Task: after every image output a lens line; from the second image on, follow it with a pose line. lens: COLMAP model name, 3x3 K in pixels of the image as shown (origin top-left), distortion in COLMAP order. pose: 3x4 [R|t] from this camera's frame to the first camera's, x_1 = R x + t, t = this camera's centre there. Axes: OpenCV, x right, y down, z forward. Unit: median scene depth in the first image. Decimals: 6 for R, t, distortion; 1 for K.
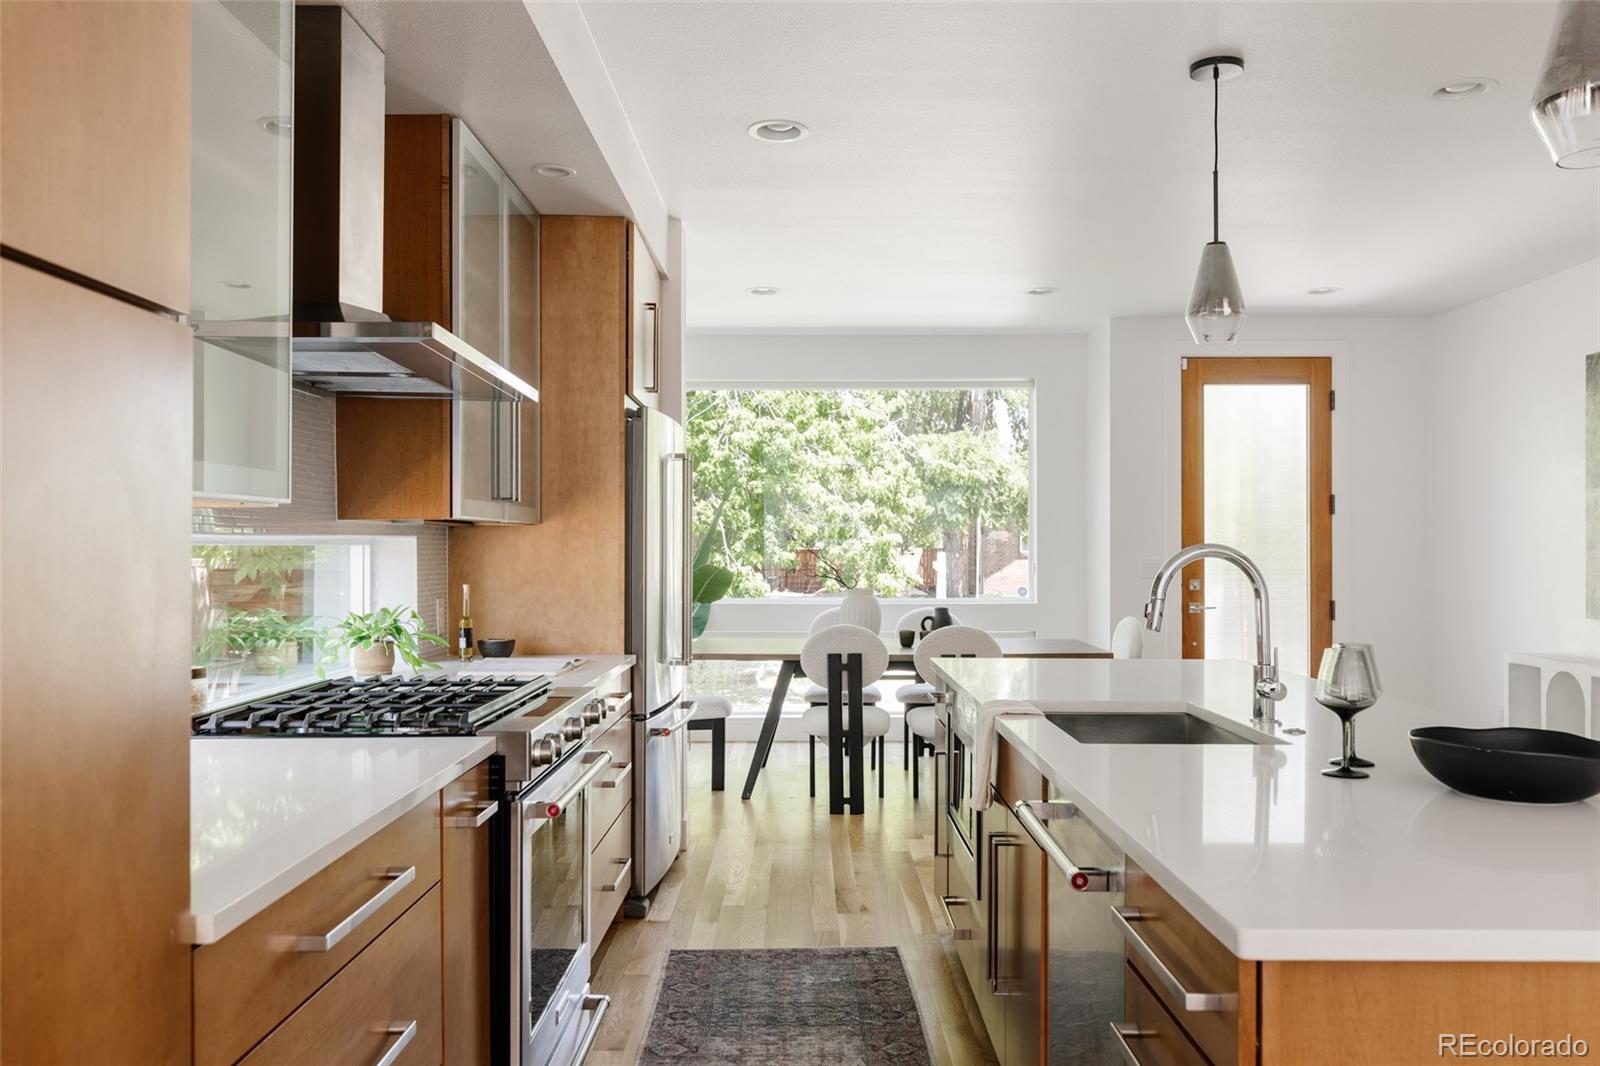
lens RADIAL K [[1302.2, 0, 798.0], [0, 1302.2, 534.4], [0, 0, 1]] dist [0.008244, -0.003185]
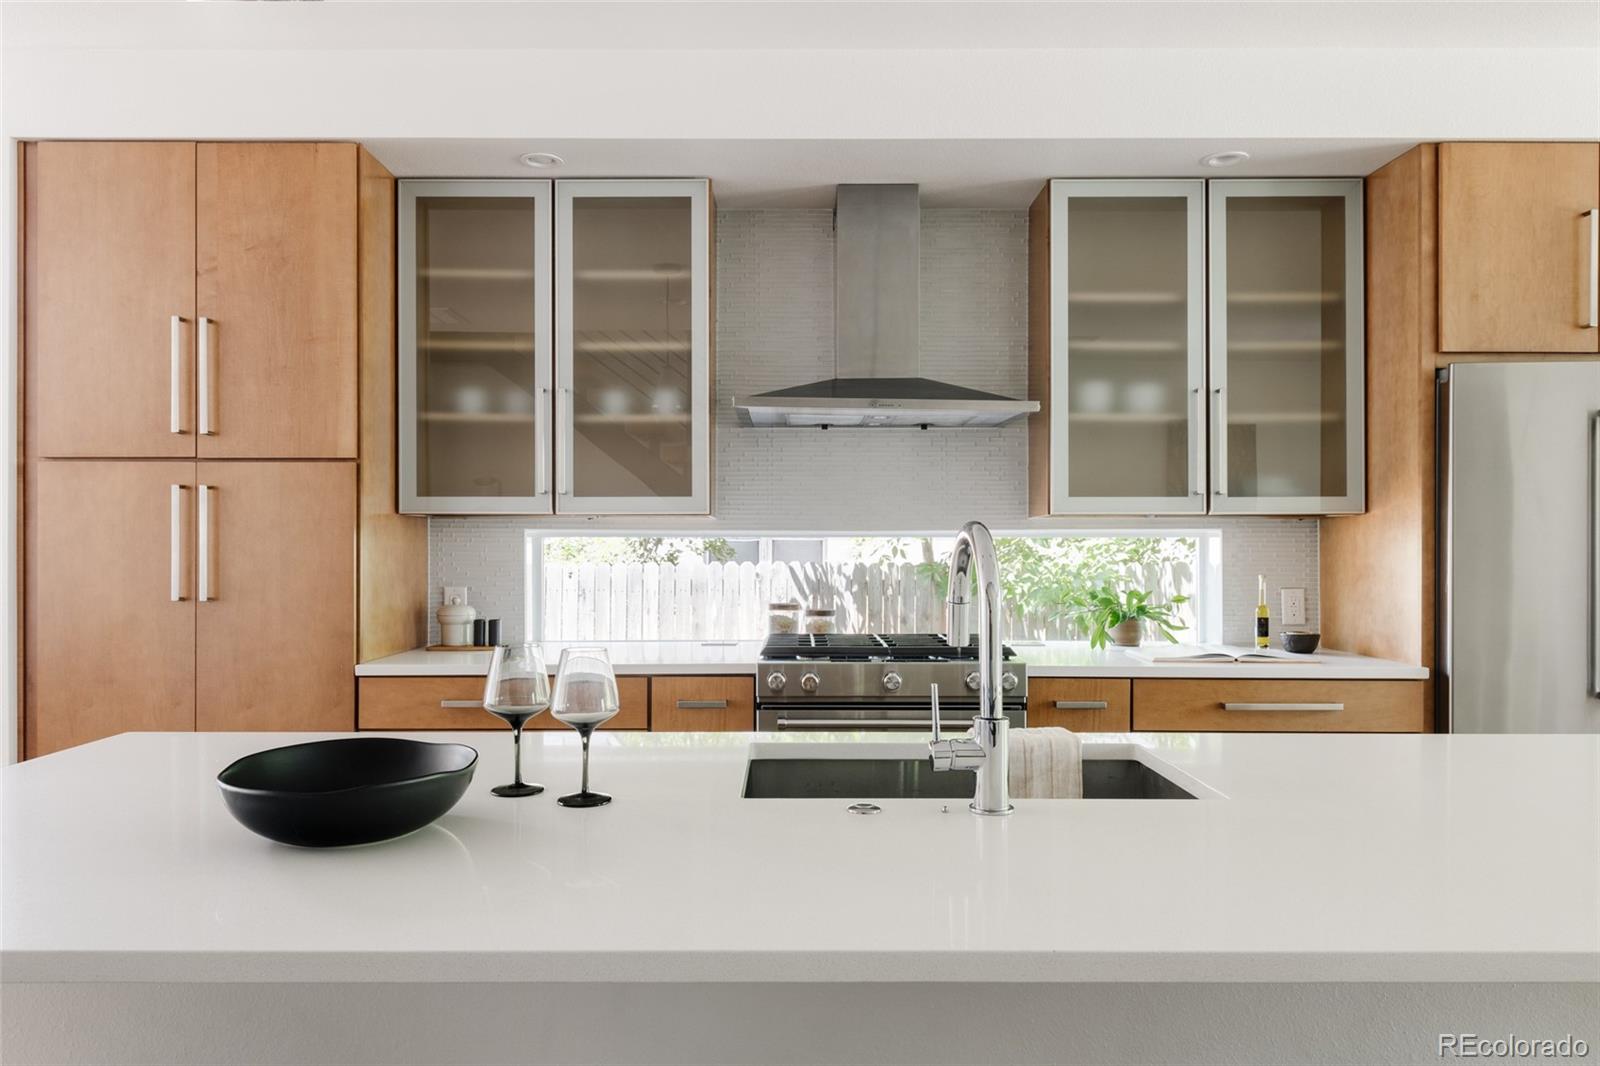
lens RADIAL K [[1074.7, 0, 799.5], [0, 1074.7, 543.8], [0, 0, 1]] dist [0.014942, -0.008732]
pose [[-0.001984, -0.004700, -0.999987, 0.559027], [0.004723, 0.999978, -0.004709, 0.014831], [0.999987, -0.004732, -0.001962, 0.601906]]
